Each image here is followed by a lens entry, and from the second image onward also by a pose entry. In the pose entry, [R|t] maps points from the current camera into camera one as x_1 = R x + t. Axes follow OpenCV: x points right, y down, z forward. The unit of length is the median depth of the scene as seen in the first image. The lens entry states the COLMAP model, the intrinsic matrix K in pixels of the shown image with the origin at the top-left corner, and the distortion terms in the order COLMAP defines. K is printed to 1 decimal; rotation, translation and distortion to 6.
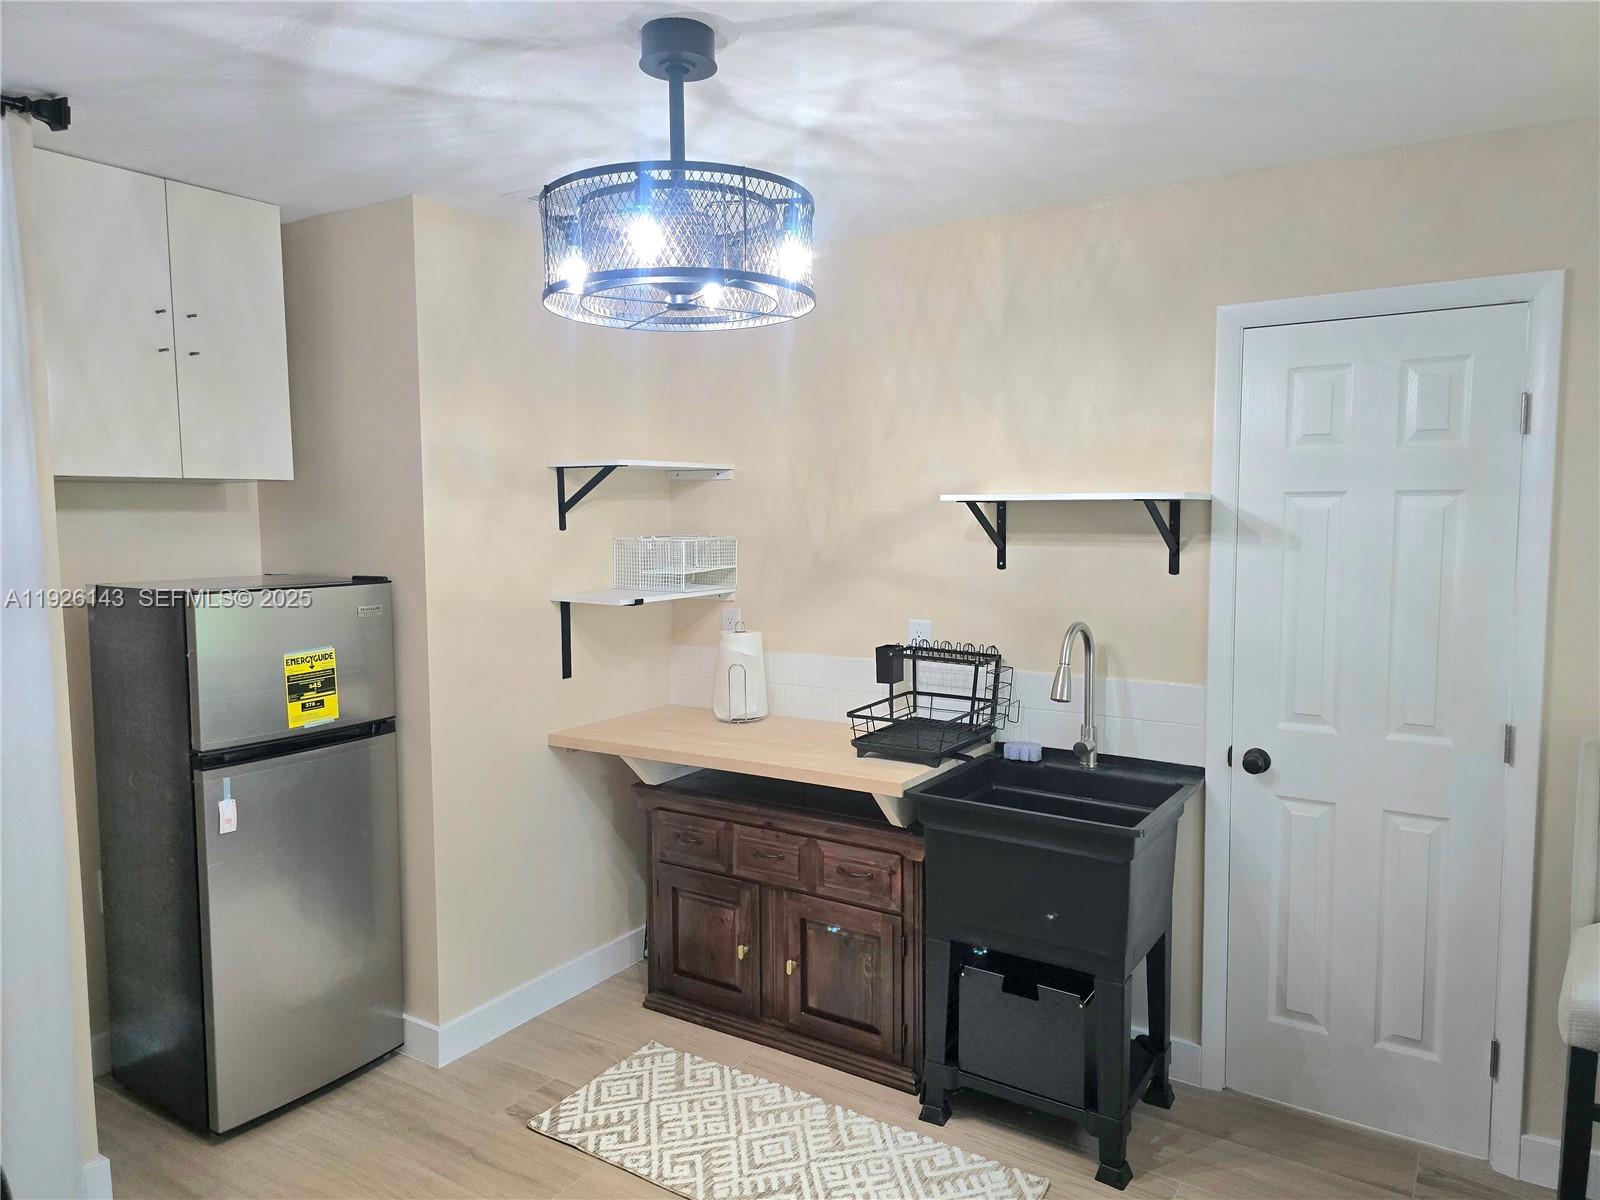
lens RADIAL K [[1059.0, 0, 799.4], [0, 1059.0, 607.2], [0, 0, 1]] dist [0.048634, -0.047143]
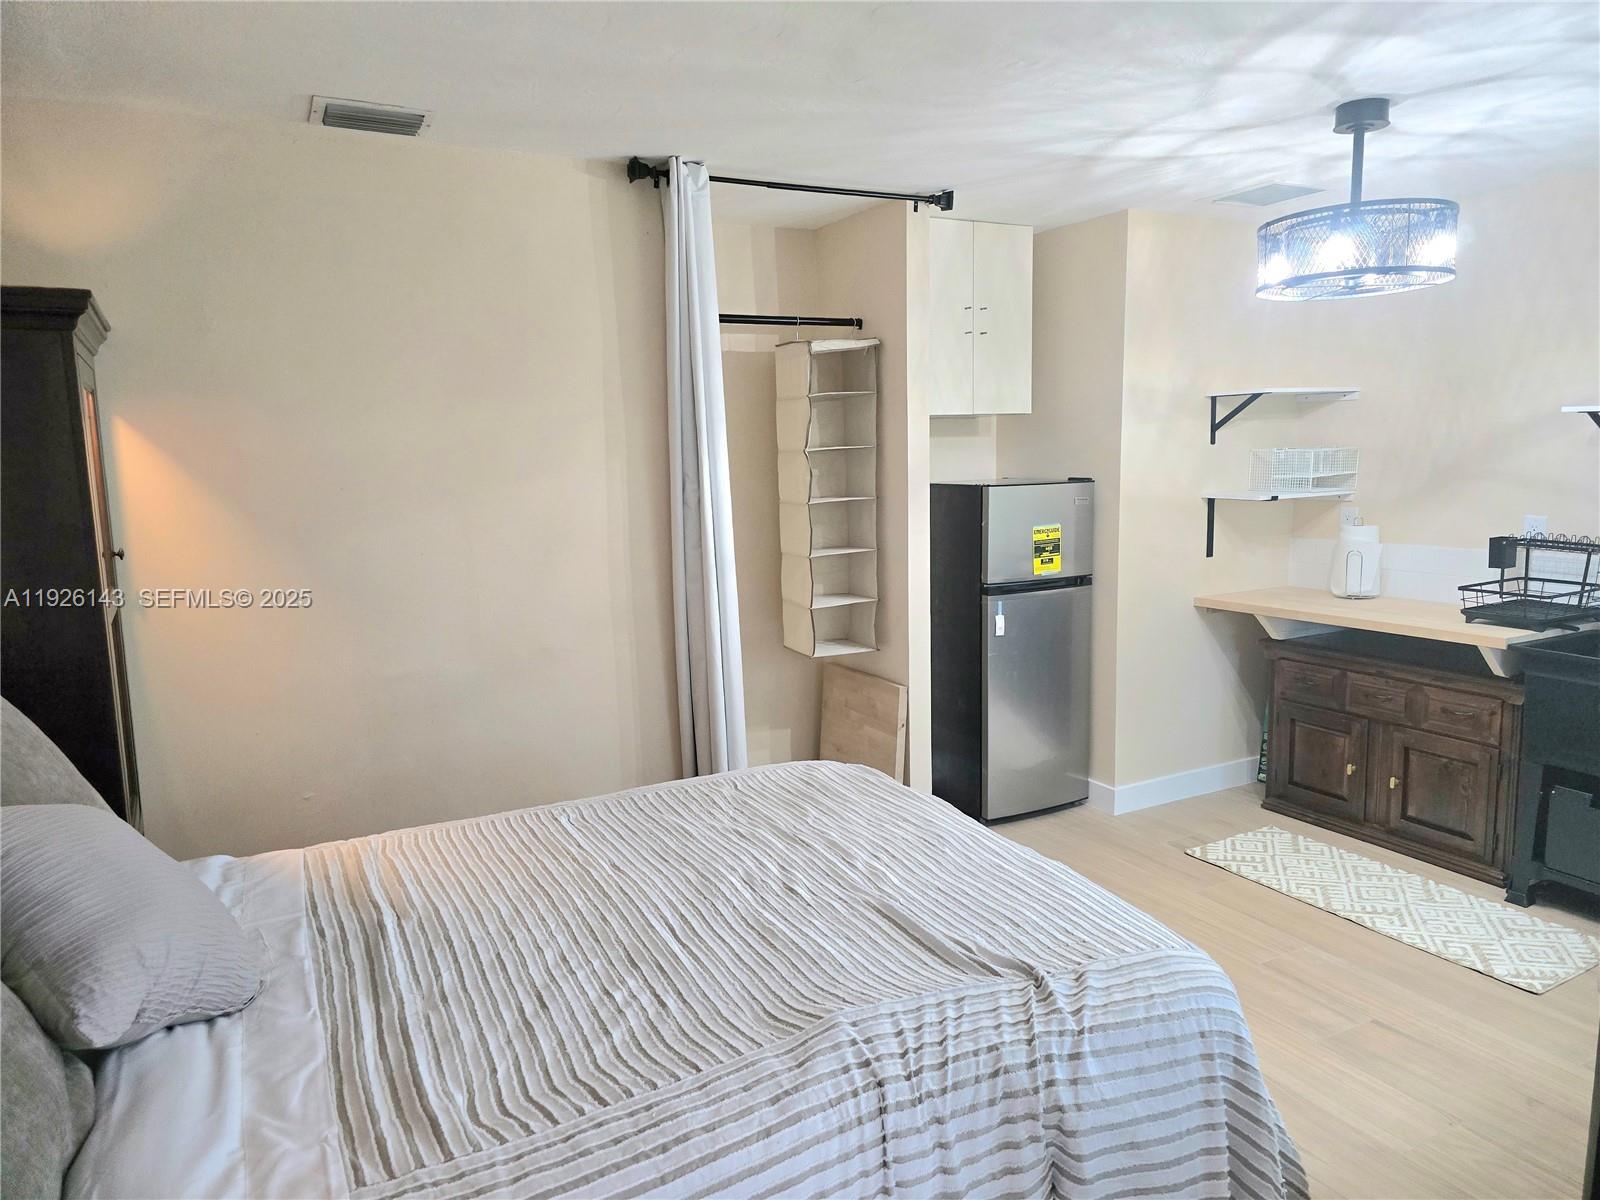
lens RADIAL K [[1087.3, 0, 805.6], [0, 1087.3, 603.0], [0, 0, 1]] dist [0.058524, -0.051543]
pose [[0.884505, 0.052394, -0.463579, -0.031725], [-0.024699, 0.997539, 0.065616, 0.053422], [0.465876, -0.046588, 0.883623, -0.505168]]
